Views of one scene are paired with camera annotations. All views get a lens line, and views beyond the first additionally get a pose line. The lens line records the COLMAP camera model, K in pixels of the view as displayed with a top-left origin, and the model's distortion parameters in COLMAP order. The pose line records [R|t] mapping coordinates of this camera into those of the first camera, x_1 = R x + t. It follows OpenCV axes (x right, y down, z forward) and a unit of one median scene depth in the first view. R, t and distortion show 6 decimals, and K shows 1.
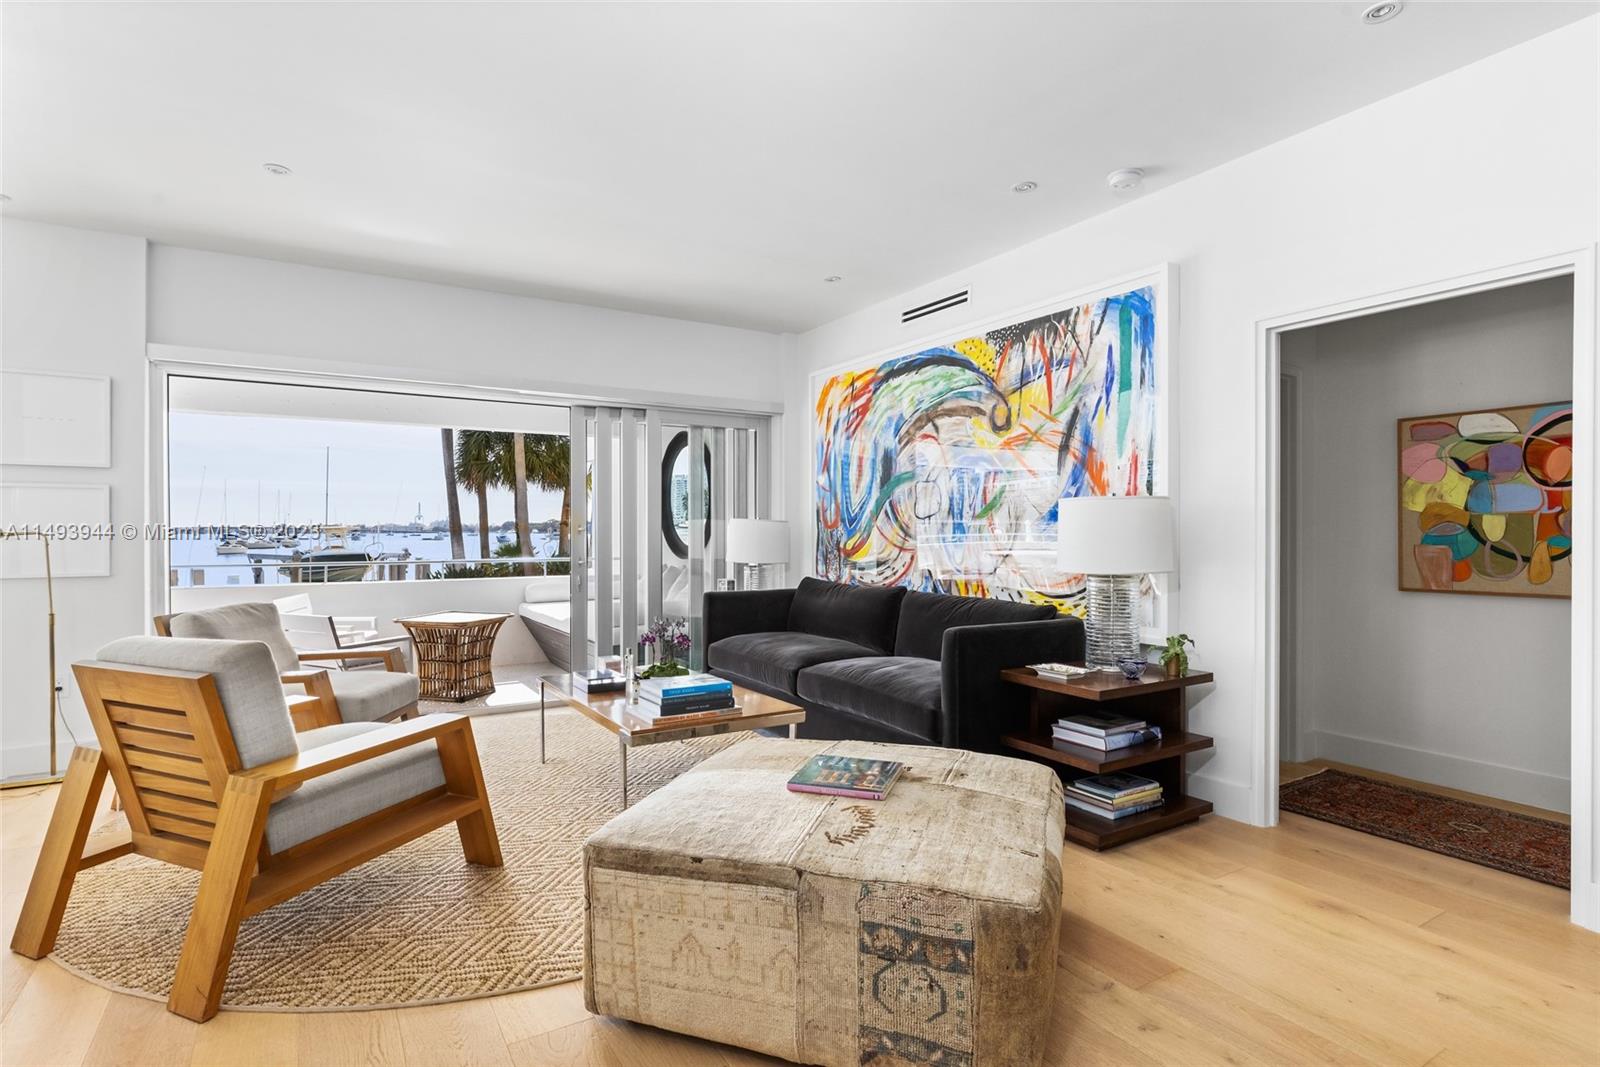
lens RADIAL K [[799.4, 0, 798.2], [0, 799.4, 532.6], [0, 0, 1]] dist [-0.002906, 0.000188]
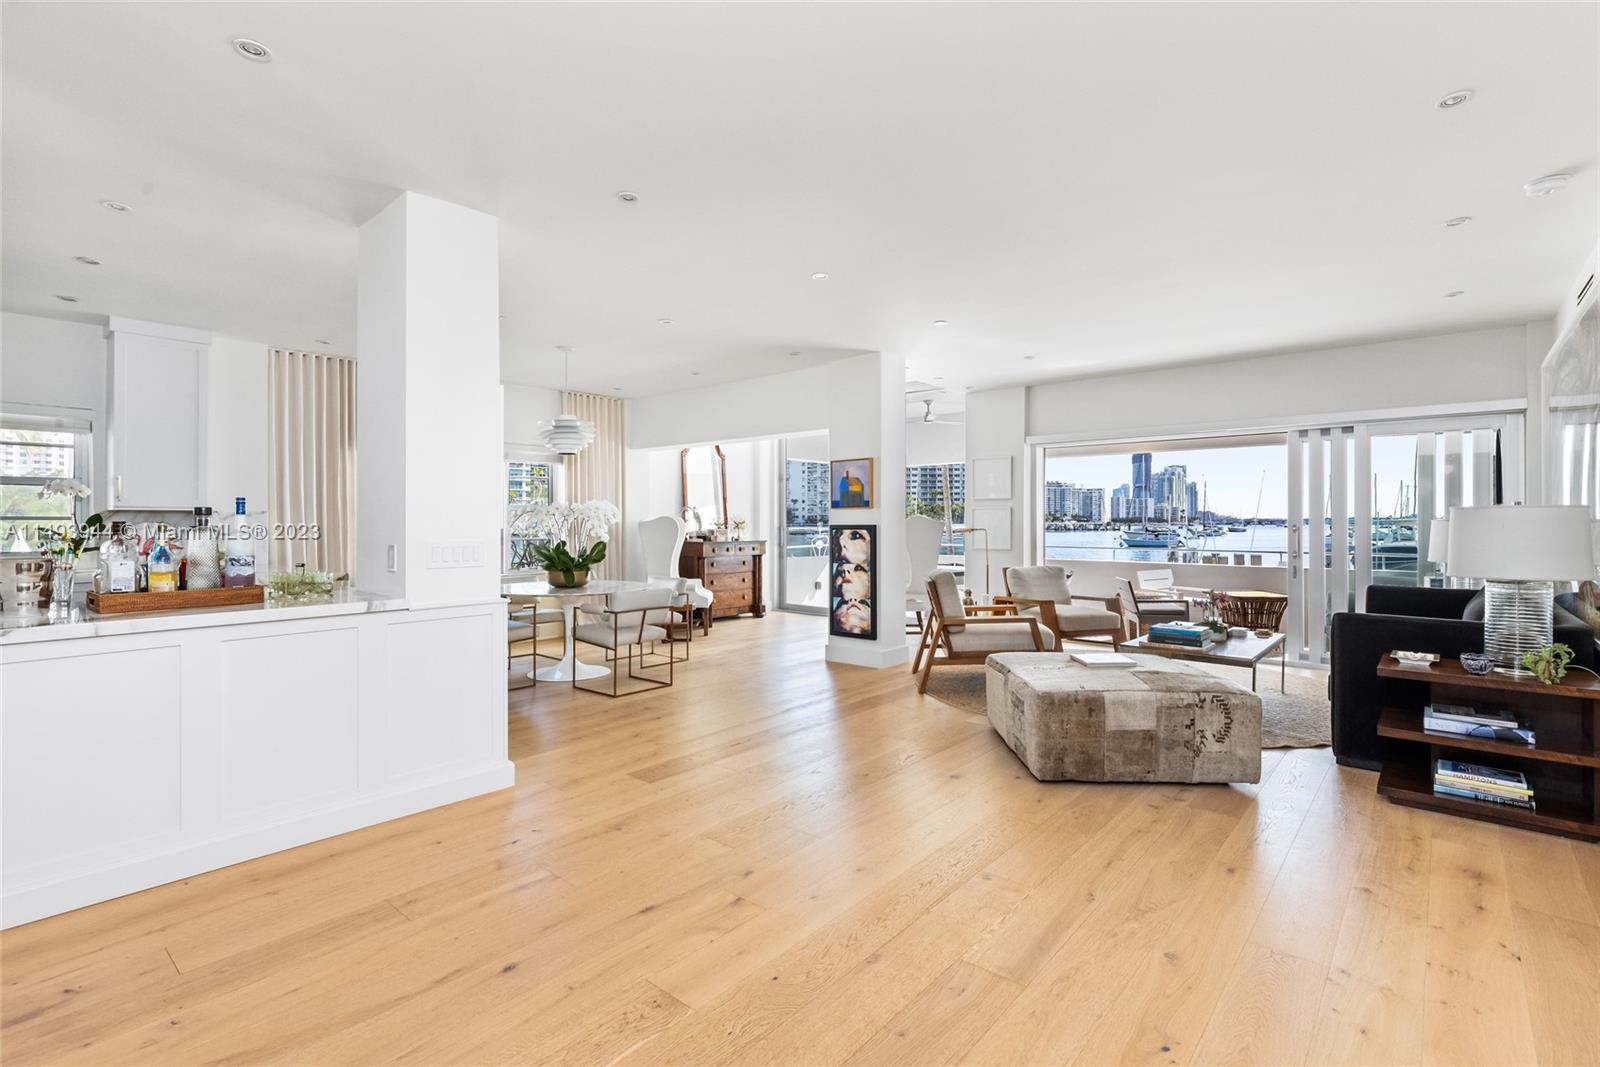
lens RADIAL K [[737.5, 0, 798.3], [0, 737.5, 529.3], [0, 0, 1]] dist [0.005549, -0.001263]
pose [[0.309582, 0.008714, -0.950833, 1.033168], [-0.001238, 0.999961, 0.008761, -0.022667], [0.950872, -0.001535, 0.309580, -0.182170]]
